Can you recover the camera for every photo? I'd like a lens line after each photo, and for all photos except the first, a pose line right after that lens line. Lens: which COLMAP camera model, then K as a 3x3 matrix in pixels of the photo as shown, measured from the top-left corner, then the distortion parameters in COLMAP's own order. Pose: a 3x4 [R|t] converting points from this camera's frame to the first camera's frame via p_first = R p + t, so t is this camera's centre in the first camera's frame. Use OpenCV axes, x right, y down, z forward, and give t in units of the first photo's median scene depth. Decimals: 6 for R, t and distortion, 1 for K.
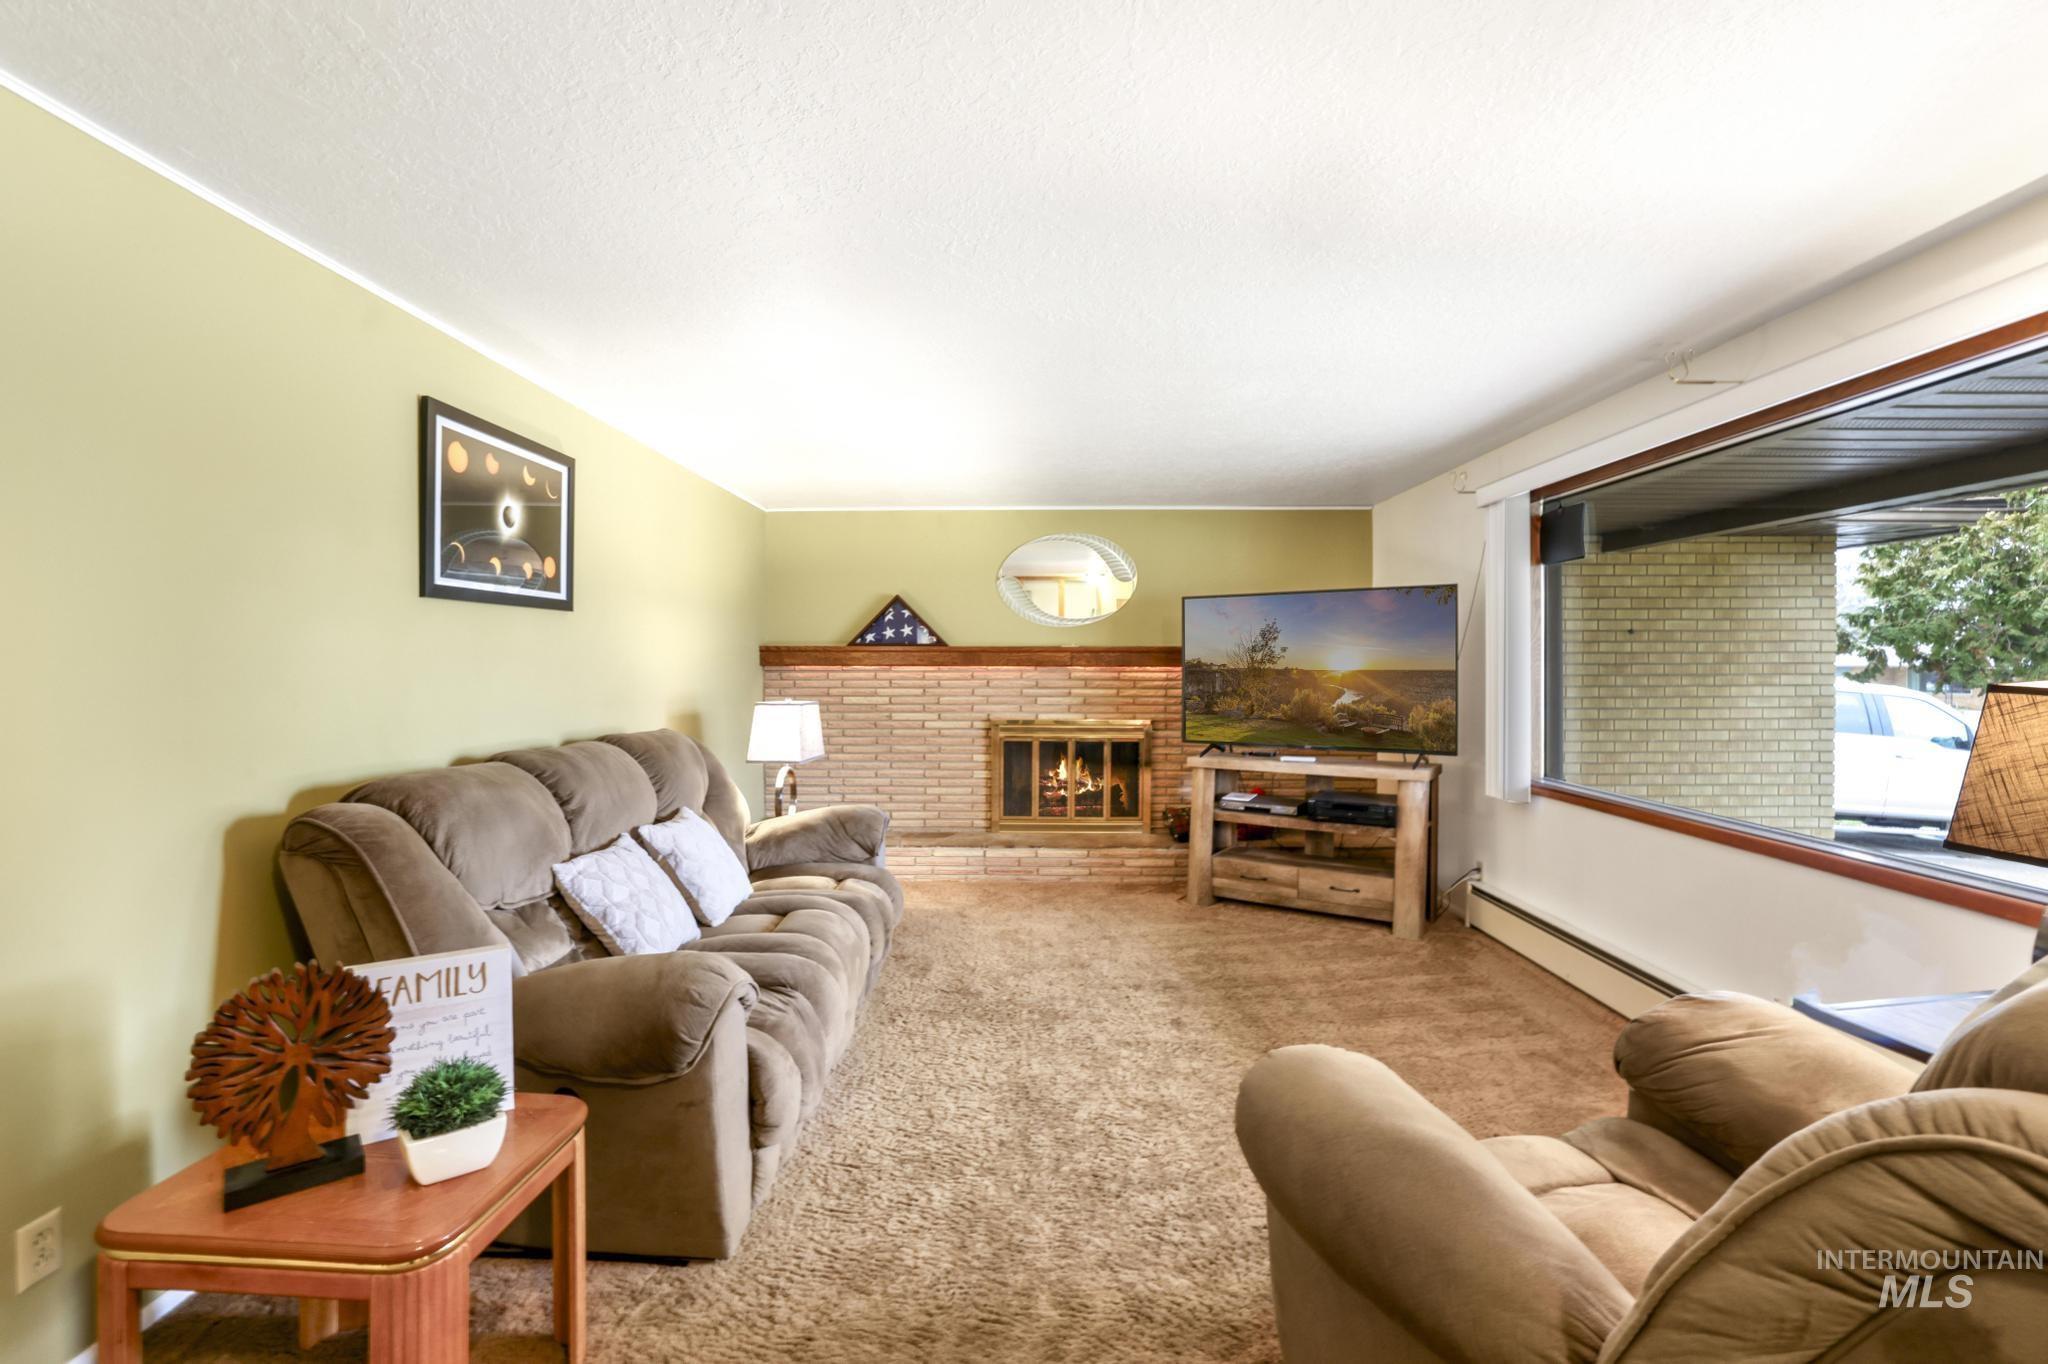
lens RADIAL K [[919.4, 0, 1022.3], [0, 919.4, 672.7], [0, 0, 1]] dist [-0.045708, 0.016552]
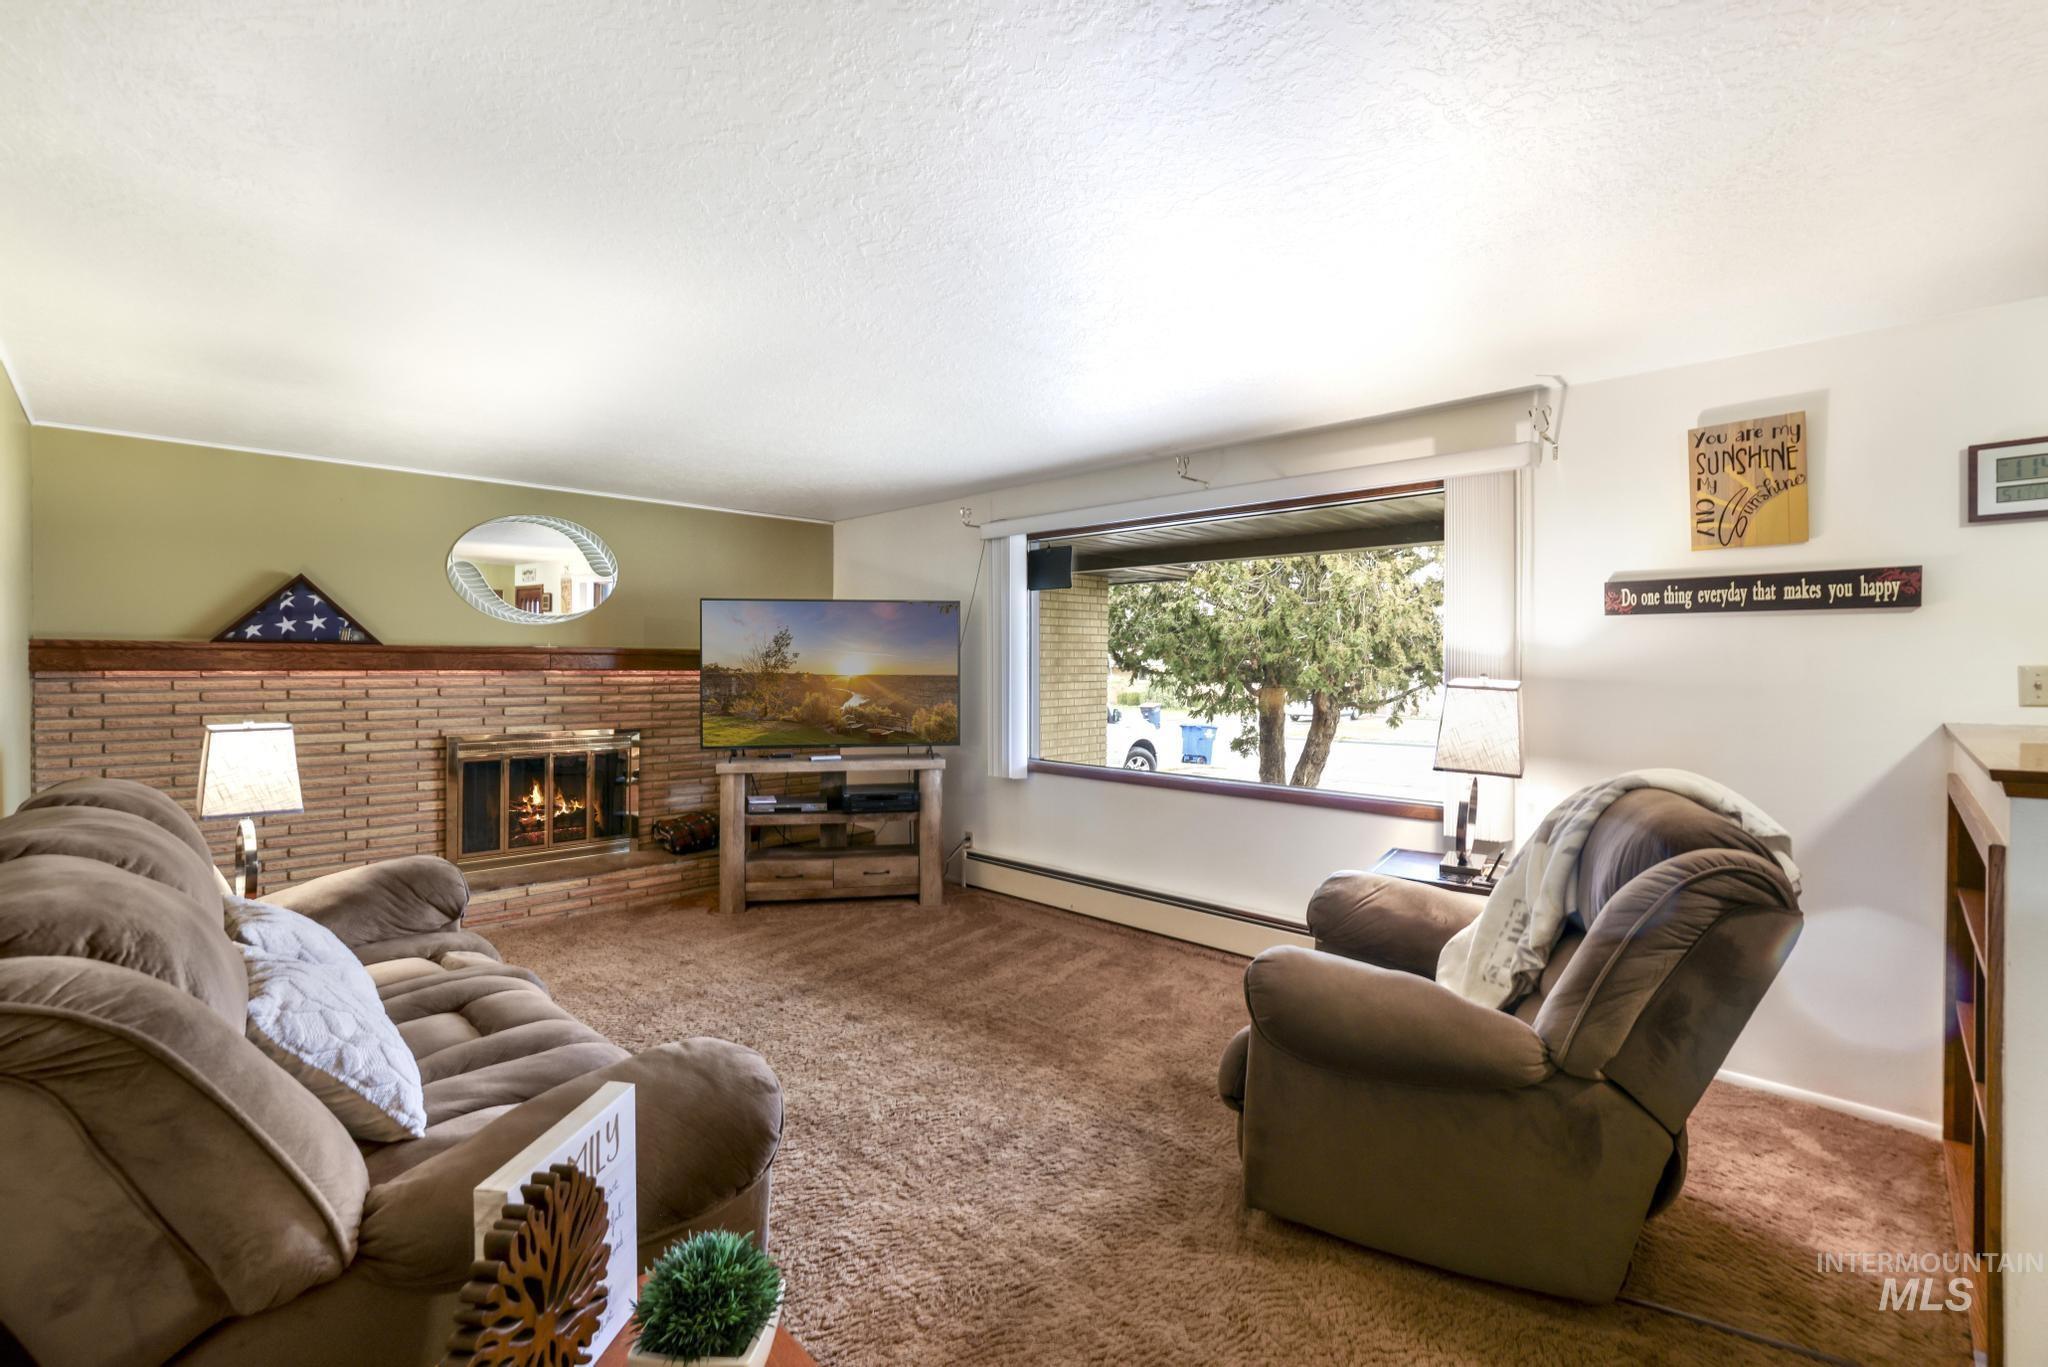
lens RADIAL K [[919.4, 0, 1022.3], [0, 919.4, 674.2], [0, 0, 1]] dist [-0.045708, 0.016552]
pose [[0.681416, -0.005275, 0.731877, -0.295057], [0.002156, 0.999984, 0.005200, -0.007529], [-0.731893, -0.001965, 0.681417, 0.098220]]
